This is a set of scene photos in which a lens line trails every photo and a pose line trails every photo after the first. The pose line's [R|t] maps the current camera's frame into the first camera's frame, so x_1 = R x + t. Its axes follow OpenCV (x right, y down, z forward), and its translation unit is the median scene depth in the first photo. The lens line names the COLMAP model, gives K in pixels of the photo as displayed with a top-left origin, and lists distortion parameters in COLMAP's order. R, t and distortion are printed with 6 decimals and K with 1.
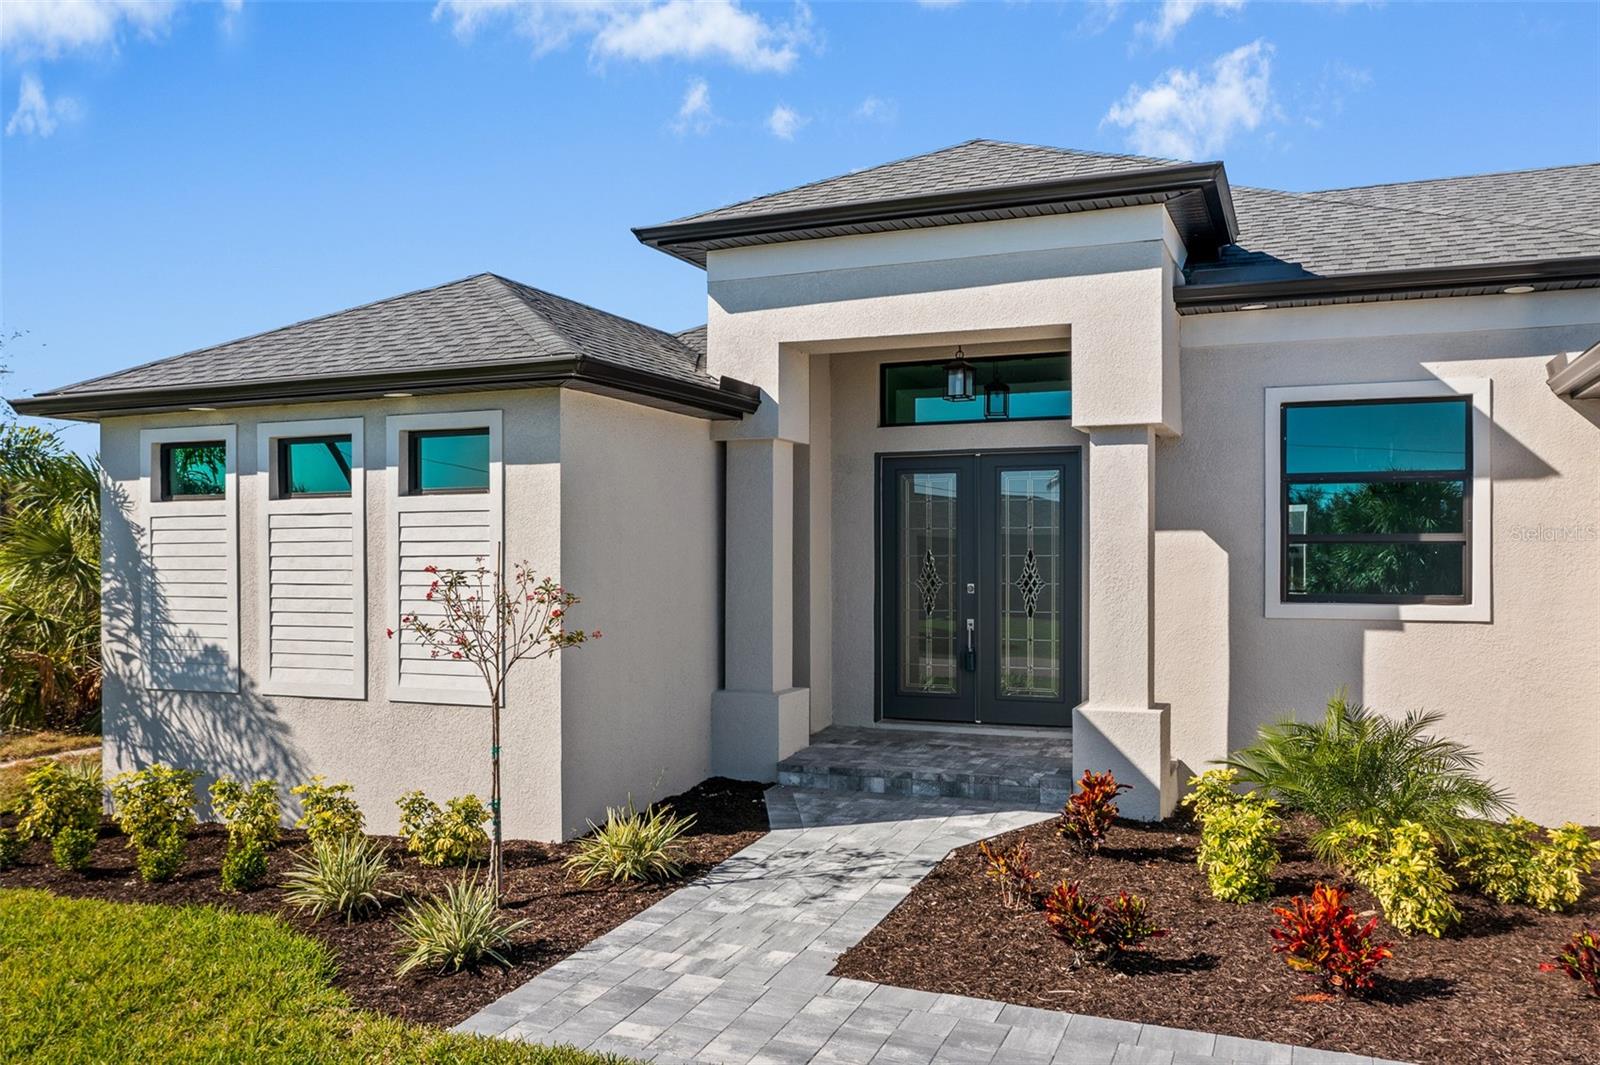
lens RADIAL K [[1271.9, 0, 799.4], [0, 1271.9, 568.2], [0, 0, 1]] dist [-0.006567, -0.000627]
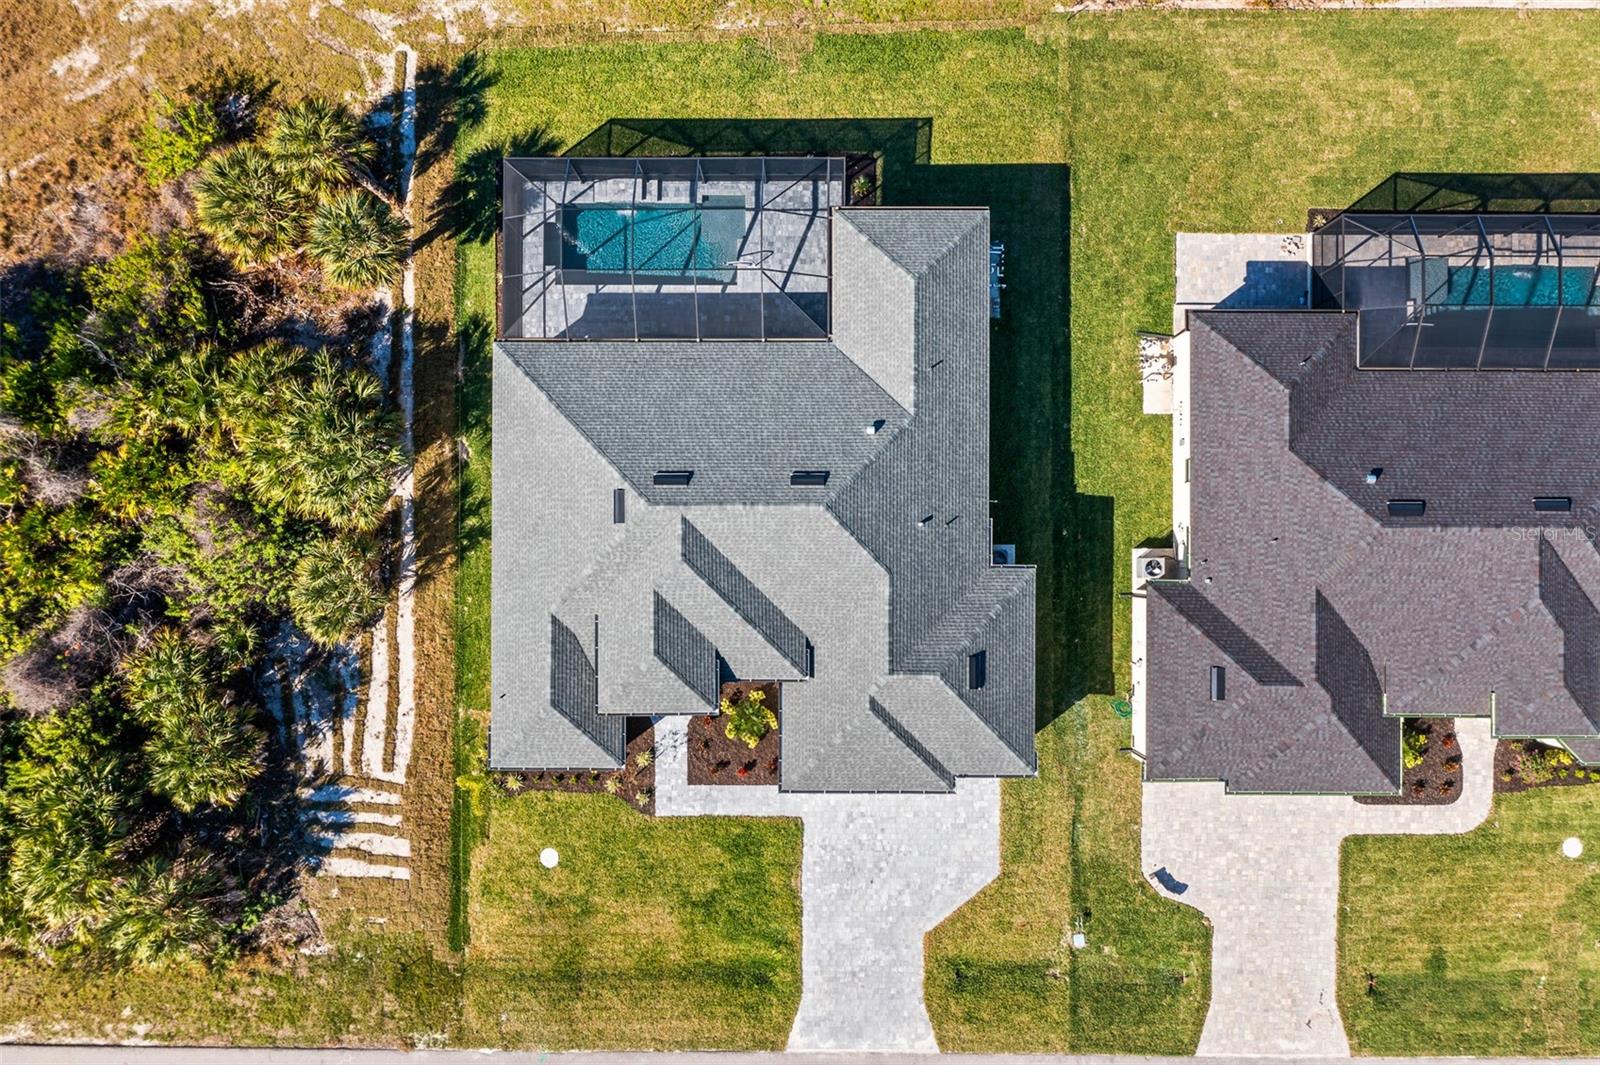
lens RADIAL K [[1270.4, 0, 800.2], [0, 1270.4, 528.1], [0, 0, 1]] dist [-0.006604, 0.000386]
pose [[0.926170, -0.377106, 0.000830, 0.869831], [0.006356, 0.017811, 0.999821, -5.241136], [-0.377054, -0.925999, 0.018893, 1.383731]]
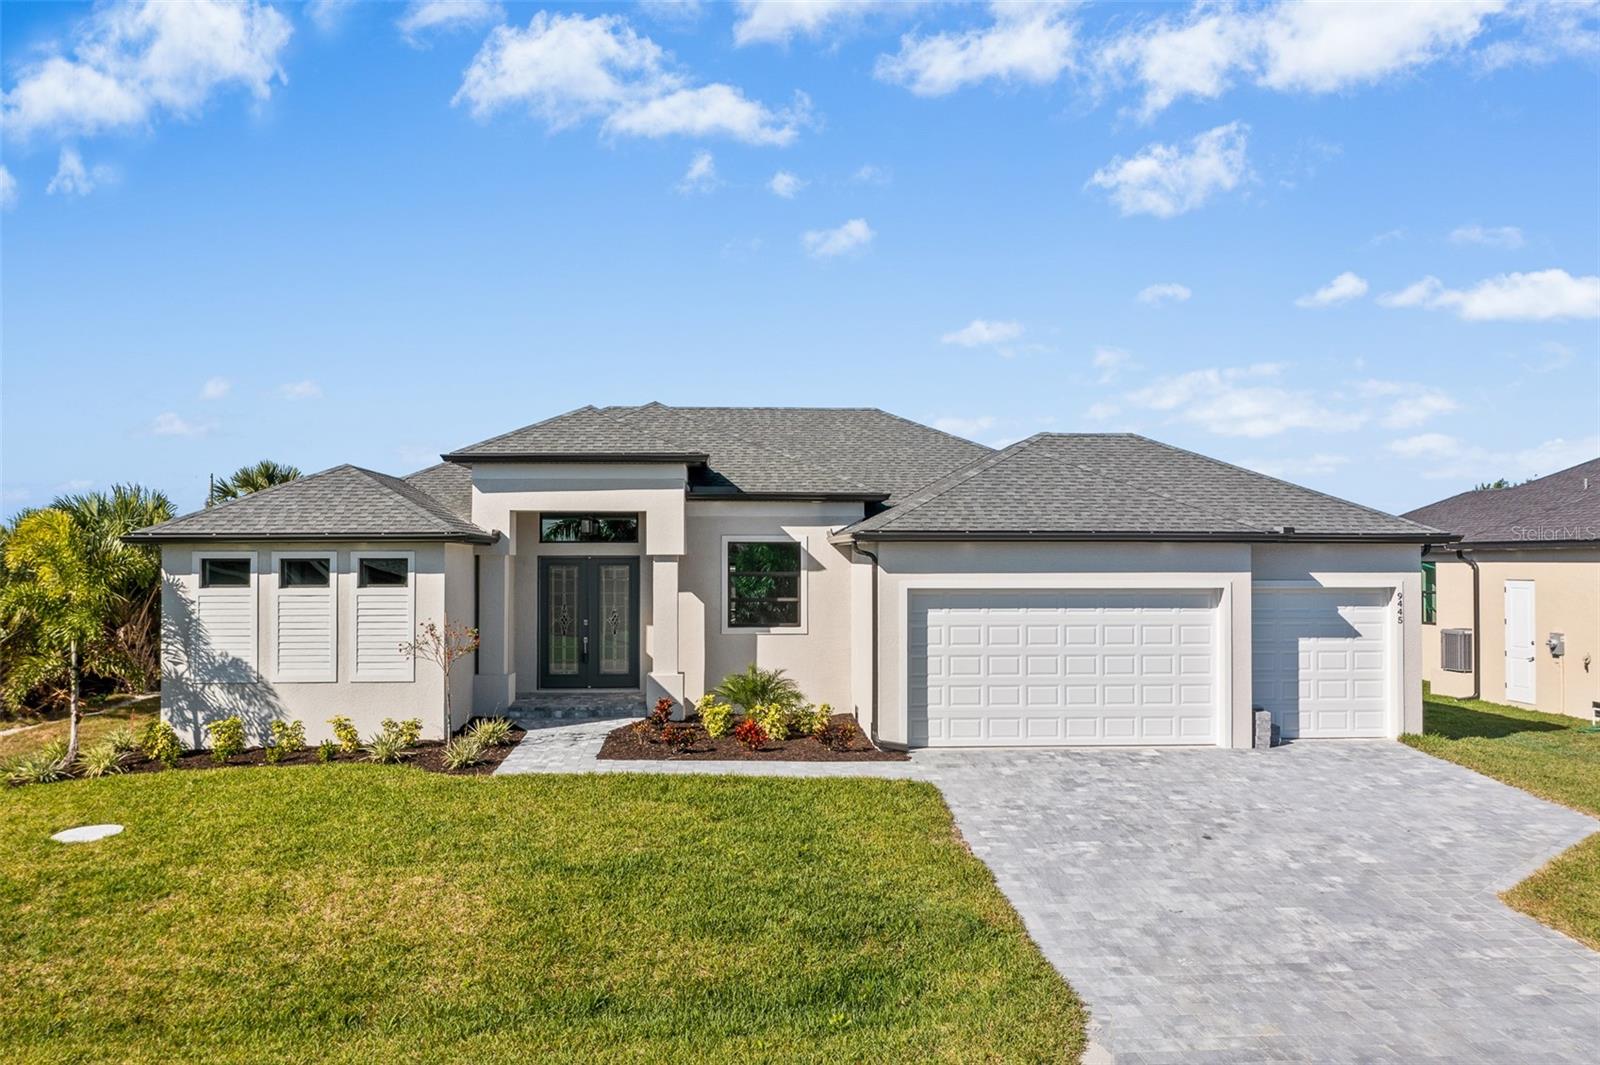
lens RADIAL K [[1270.4, 0, 800.2], [0, 1270.4, 528.1], [0, 0, 1]] dist [-0.006604, 0.000386]
pose [[0.901343, 0.012969, 0.432912, -0.548329], [0.004309, 0.999234, -0.038904, -0.068185], [-0.433085, 0.036932, 0.900596, -1.243252]]
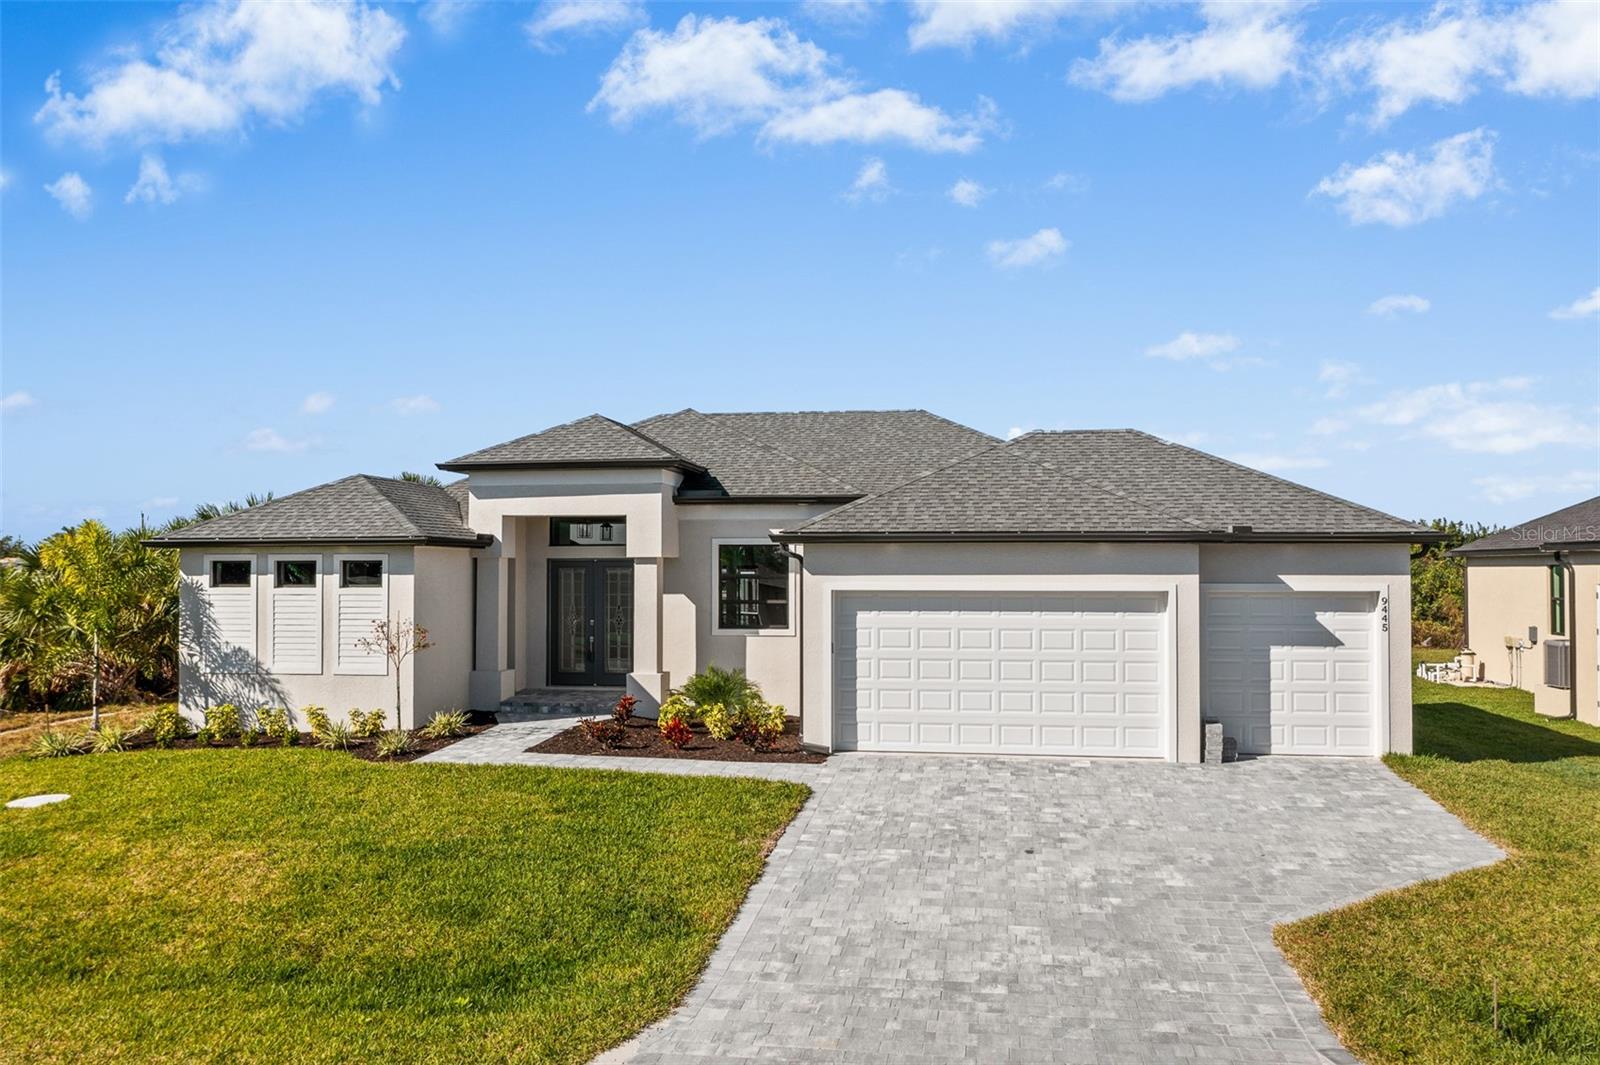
lens RADIAL K [[1270.4, 0, 800.2], [0, 1270.4, 528.1], [0, 0, 1]] dist [-0.006604, 0.000386]
pose [[0.972980, 0.008354, 0.230740, -0.023939], [0.001631, 0.999072, -0.043049, -0.062024], [-0.230886, 0.042262, 0.972063, -1.442848]]
